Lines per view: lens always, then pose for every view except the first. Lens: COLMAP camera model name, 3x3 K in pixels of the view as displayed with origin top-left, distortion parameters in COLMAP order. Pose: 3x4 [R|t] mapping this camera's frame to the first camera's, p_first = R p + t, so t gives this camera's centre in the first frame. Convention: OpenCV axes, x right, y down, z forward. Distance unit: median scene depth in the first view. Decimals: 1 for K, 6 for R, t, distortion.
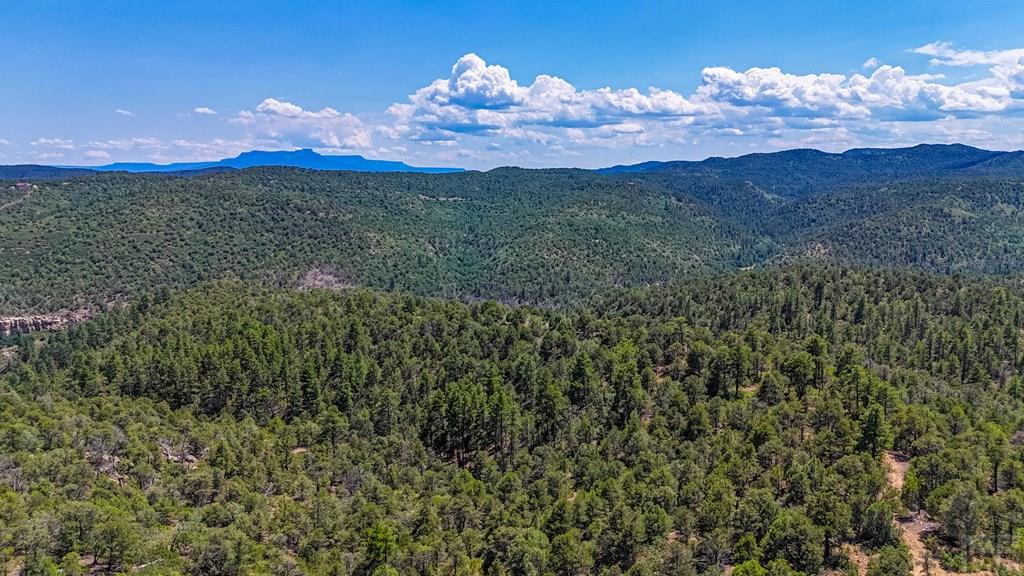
lens RADIAL K [[762.1, 0, 517.3], [0, 762.1, 287.3], [0, 0, 1]] dist [0.087595, -0.077717]
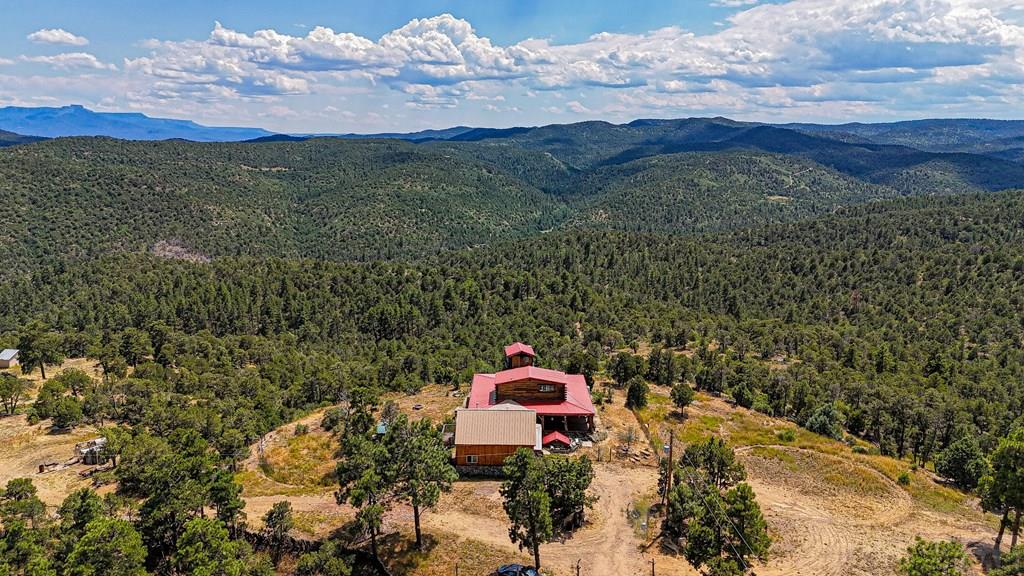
lens RADIAL K [[762.1, 0, 517.3], [0, 762.1, 287.3], [0, 0, 1]] dist [0.087595, -0.077717]
pose [[0.970037, -0.042216, 0.239261, -0.152861], [0.030578, 0.998171, 0.052147, -0.000663], [-0.241025, -0.043268, 0.969554, -0.652229]]
